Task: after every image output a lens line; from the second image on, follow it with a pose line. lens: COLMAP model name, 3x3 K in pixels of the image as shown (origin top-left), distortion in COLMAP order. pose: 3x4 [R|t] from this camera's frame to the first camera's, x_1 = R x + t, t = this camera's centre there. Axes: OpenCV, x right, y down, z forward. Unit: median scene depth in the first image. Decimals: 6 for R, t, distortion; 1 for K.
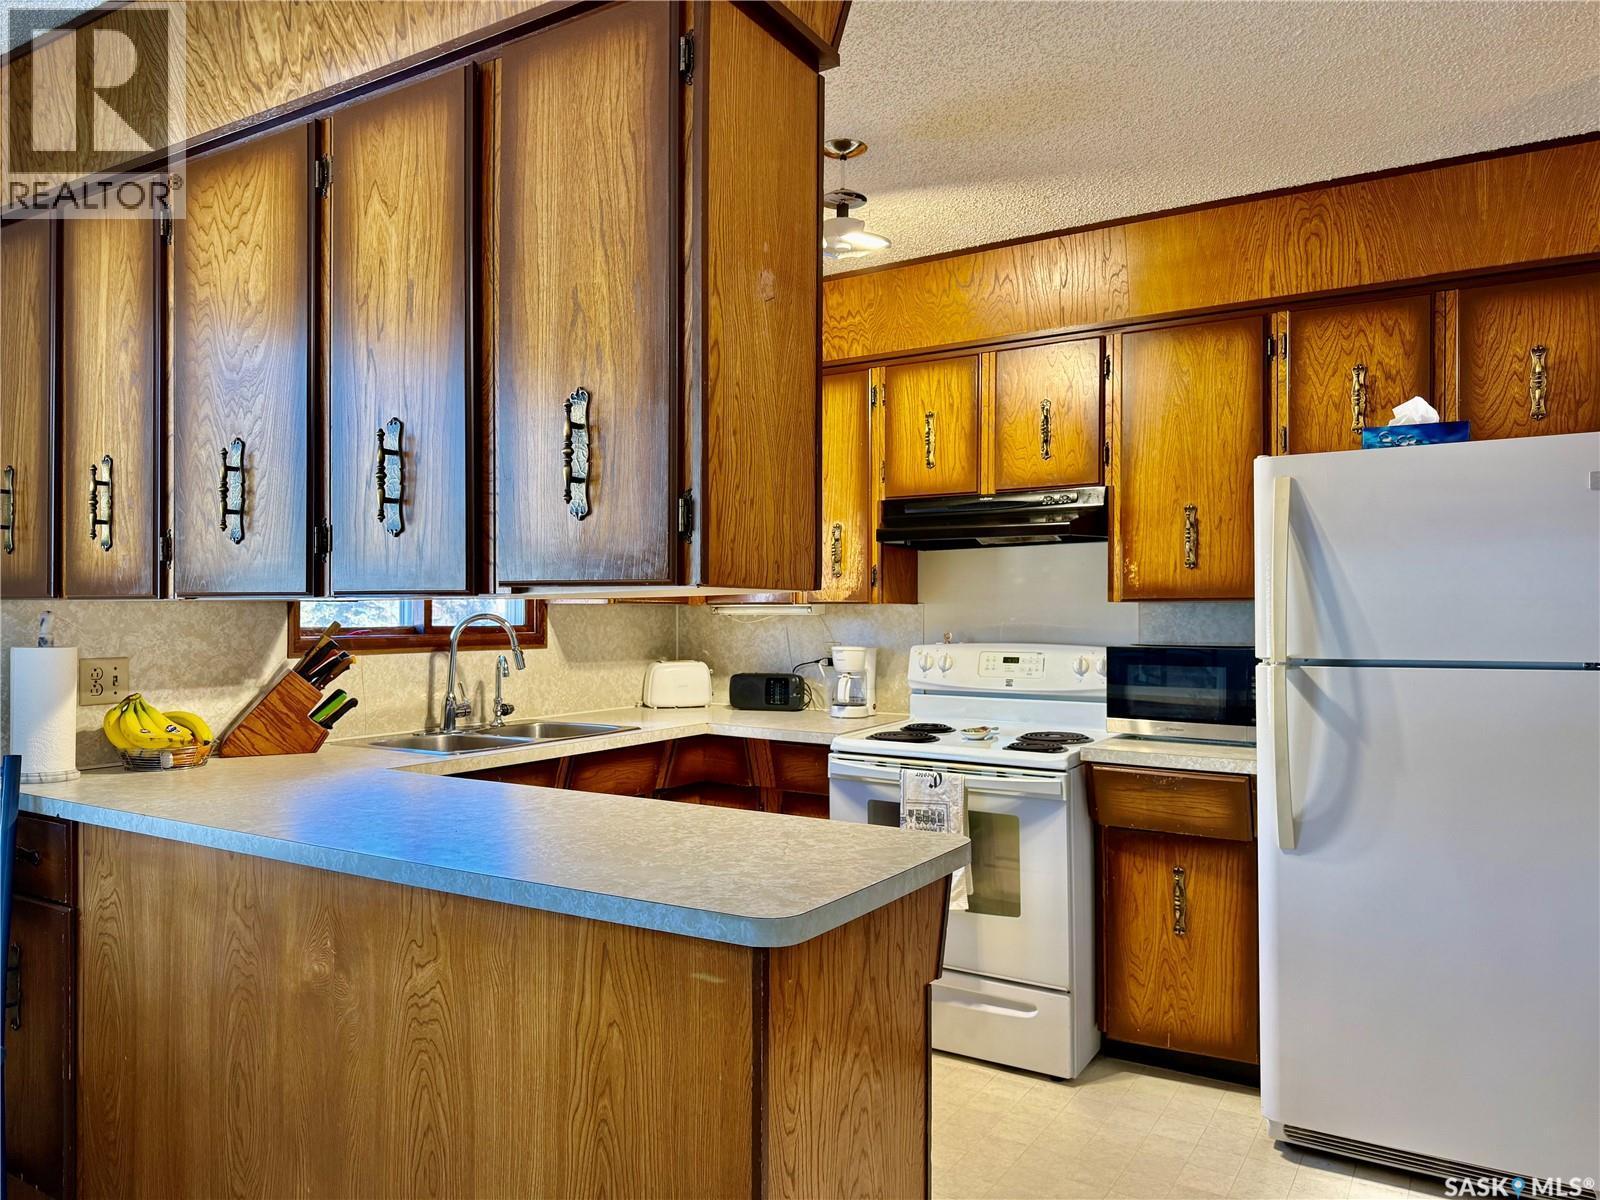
lens RADIAL K [[1126.2, 0, 803.7], [0, 1126.2, 603.6], [0, 0, 1]] dist [0.144661, -0.277781]
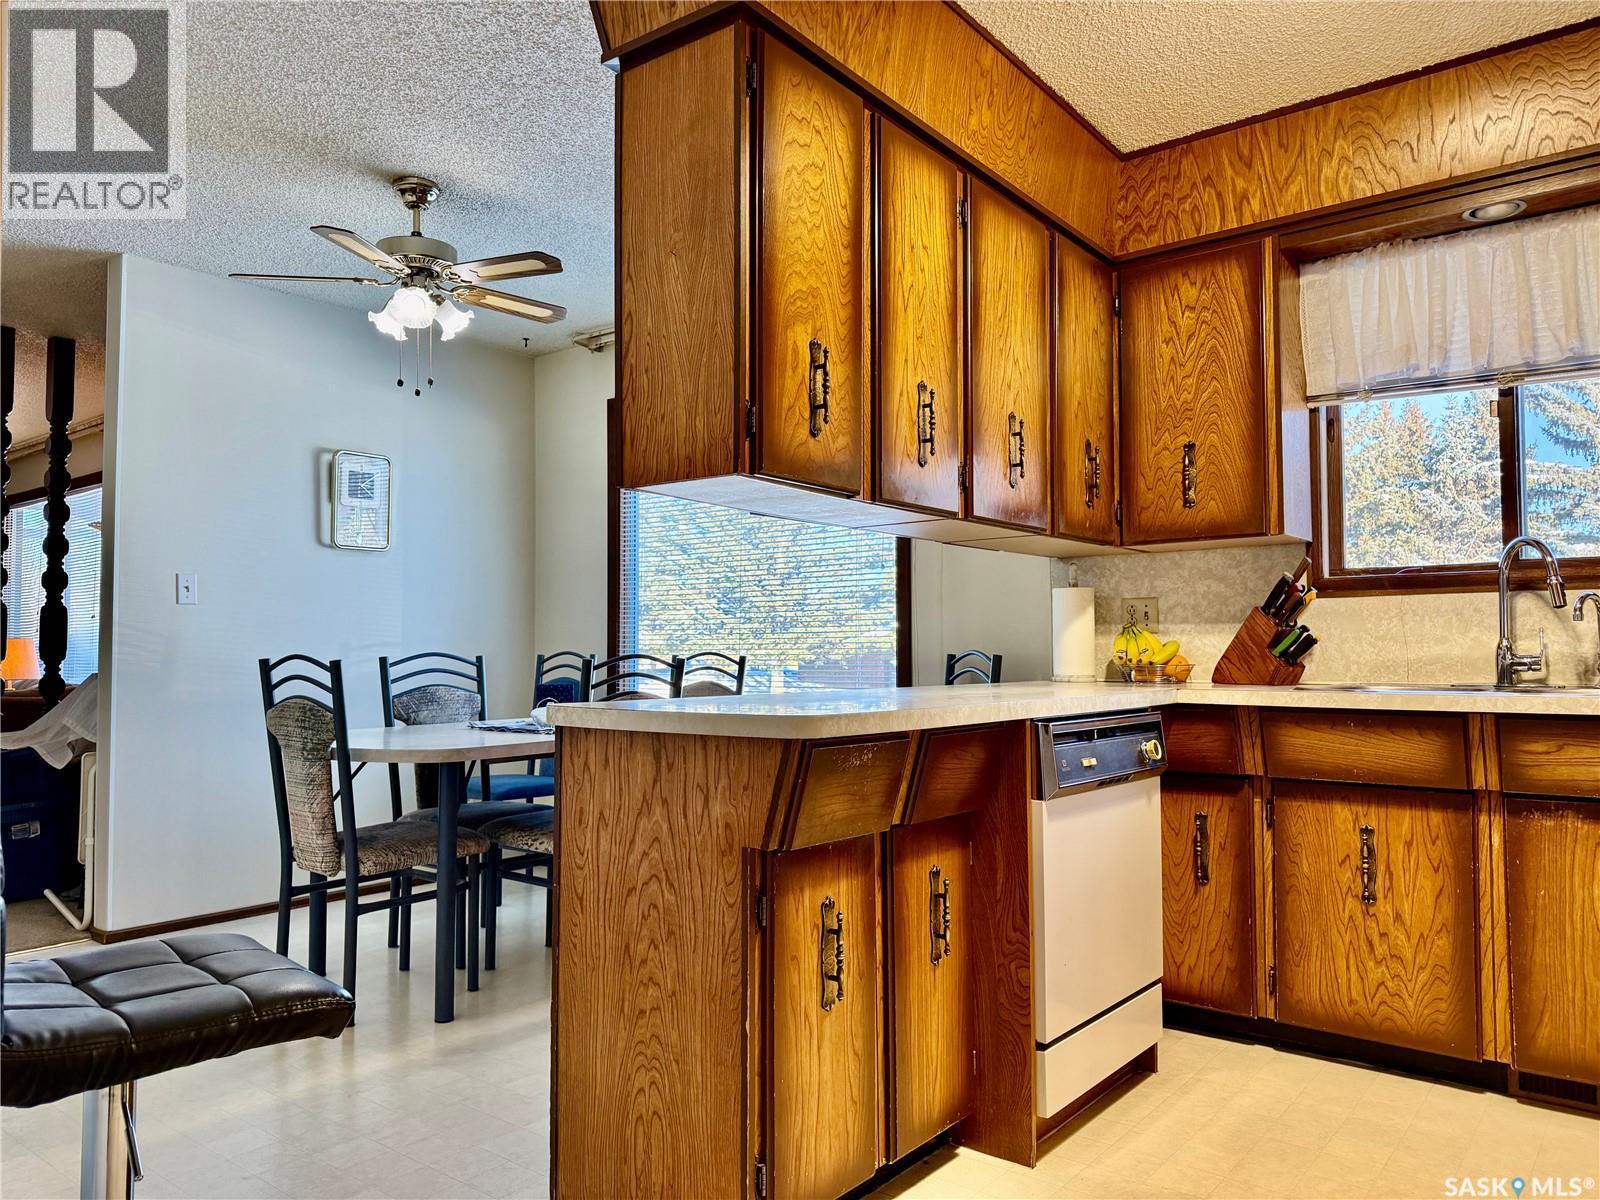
lens RADIAL K [[1165.4, 0, 800.0], [0, 1165.4, 600.0], [0, 0, 1]] dist [0.057489, -0.050453]
pose [[-0.117201, -0.049186, -0.991889, 0.564177], [0.009378, 0.998673, -0.050630, 0.085559], [0.993064, -0.015235, -0.116584, 0.583797]]
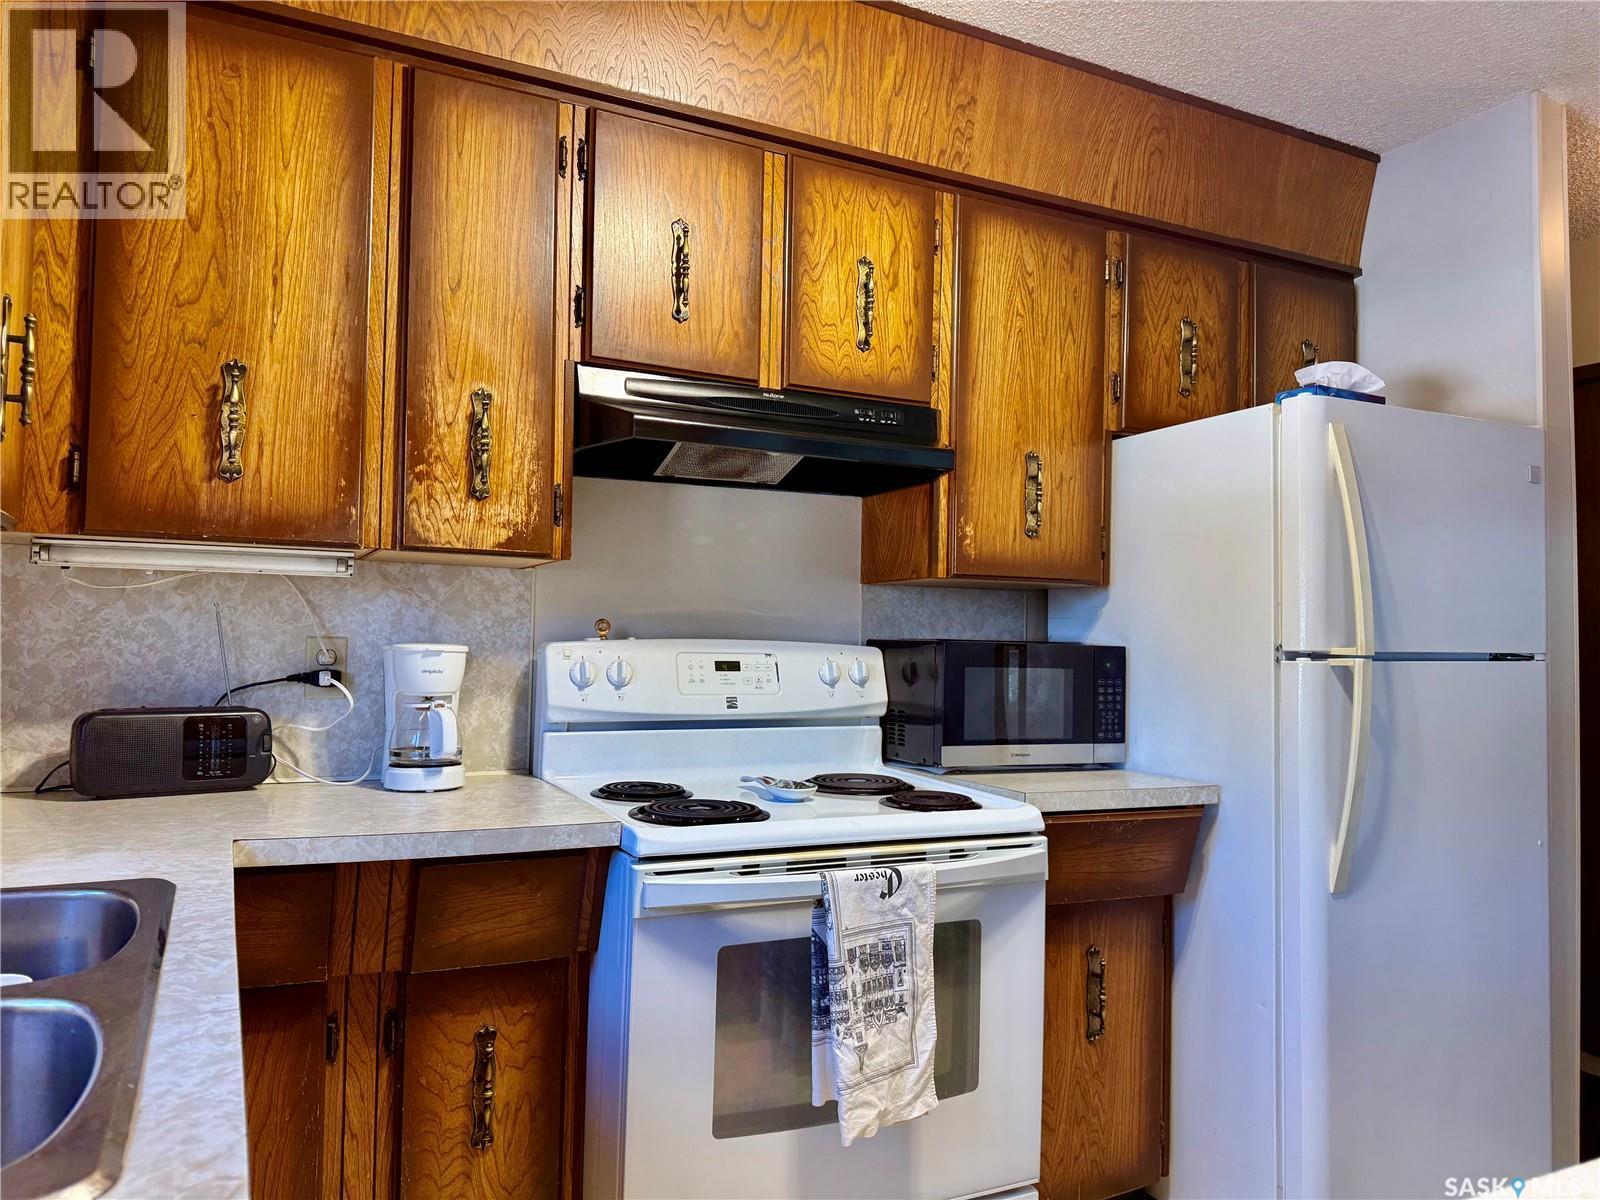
lens RADIAL K [[1126.2, 0, 803.7], [0, 1126.2, 603.6], [0, 0, 1]] dist [0.144661, -0.277781]
pose [[0.519777, 0.040470, 0.853343, -0.334416], [-0.022982, 0.999178, -0.033387, 0.036815], [-0.853993, -0.002258, 0.520280, 0.669663]]
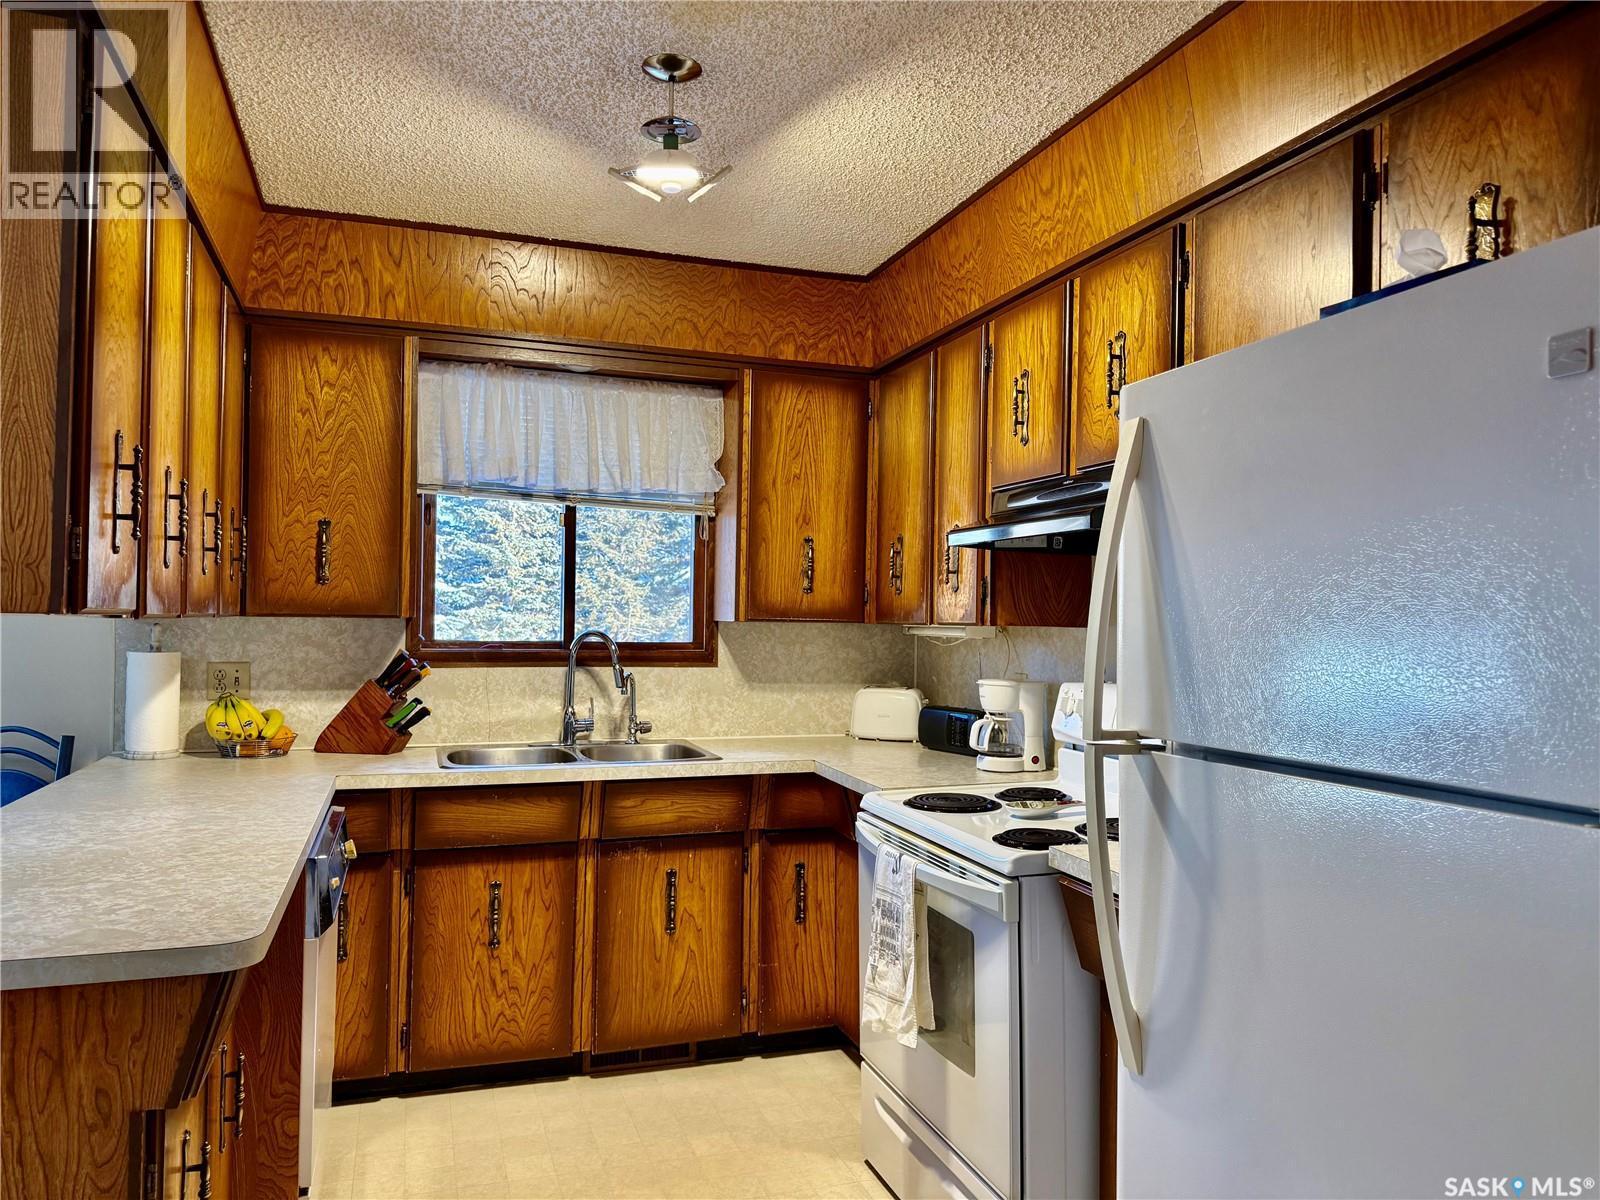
lens RADIAL K [[1126.2, 0, 803.7], [0, 1126.2, 603.6], [0, 0, 1]] dist [0.144661, -0.277781]
pose [[0.769521, 0.002765, -0.638615, 0.486751], [-0.009317, 0.999933, -0.006897, -0.009358], [0.638553, 0.011257, 0.769495, 0.339565]]
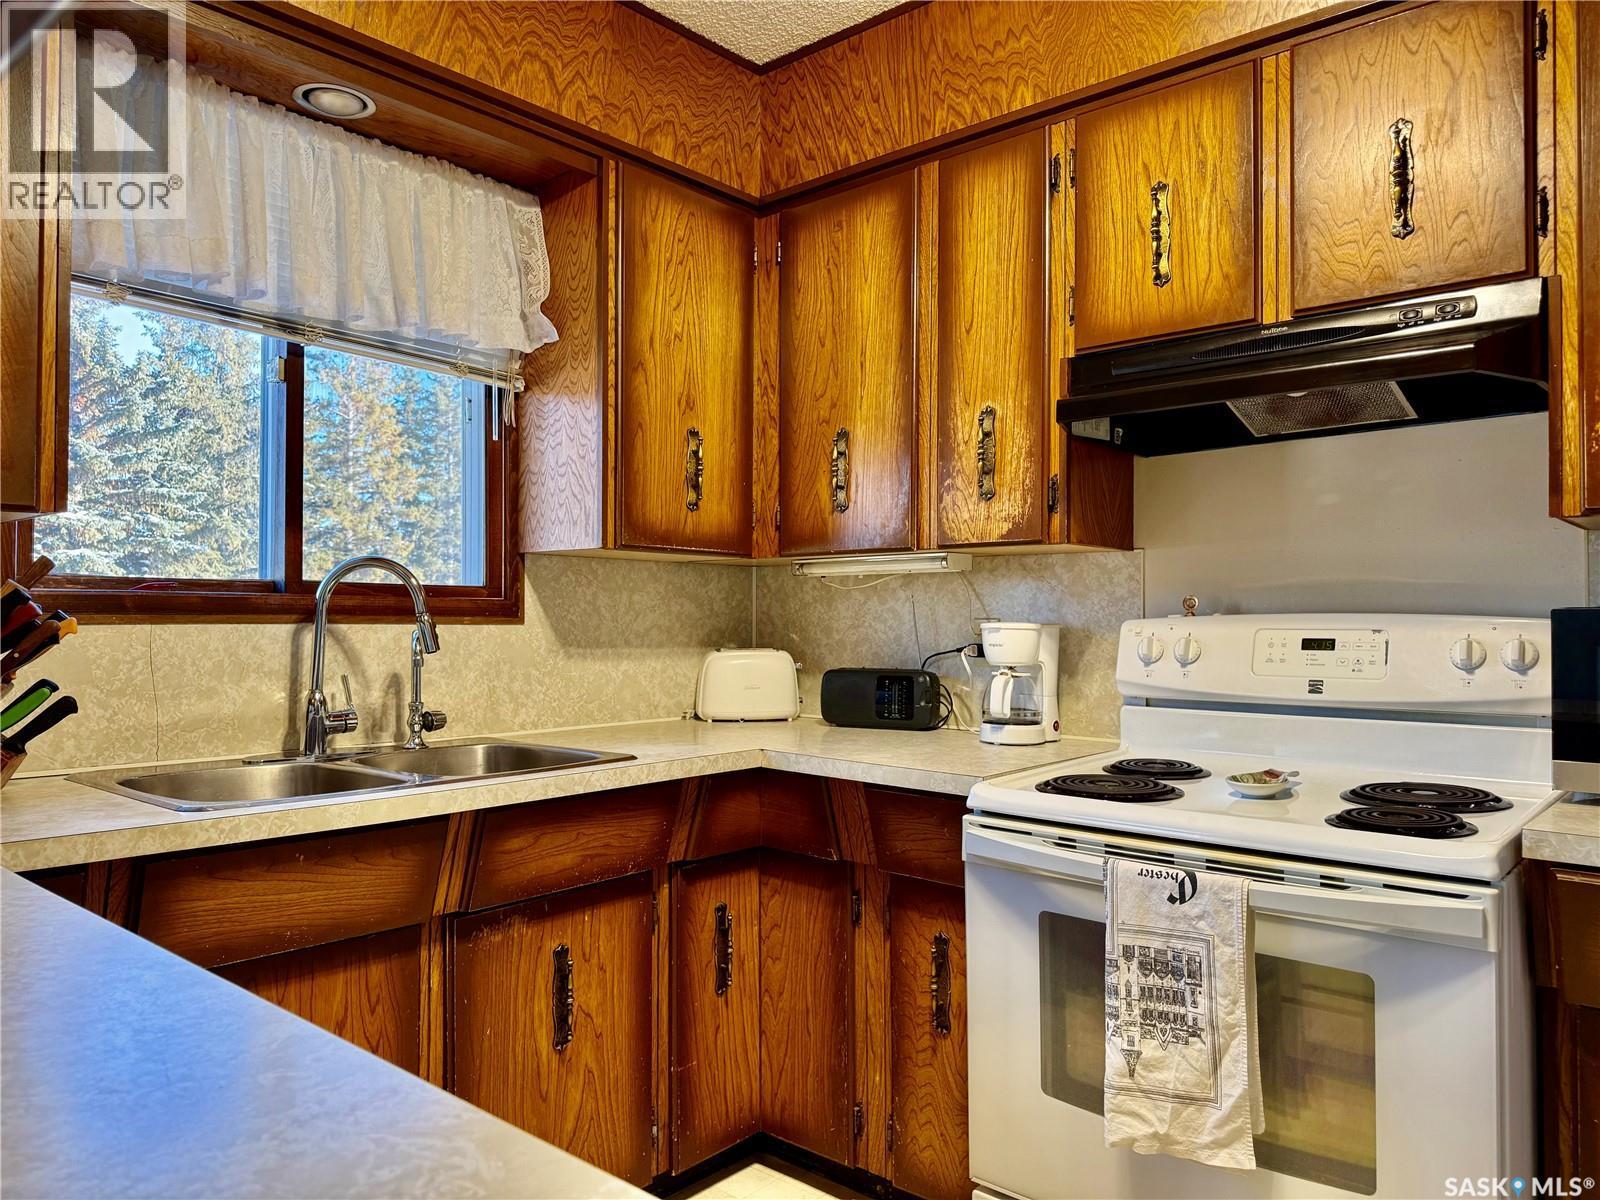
lens RADIAL K [[1126.2, 0, 803.7], [0, 1126.2, 603.6], [0, 0, 1]] dist [0.144661, -0.277781]
pose [[0.985834, -0.001381, -0.167719, 0.036282], [-0.000034, 0.999964, -0.008433, 0.036636], [0.167725, 0.008319, 0.985799, 0.444261]]
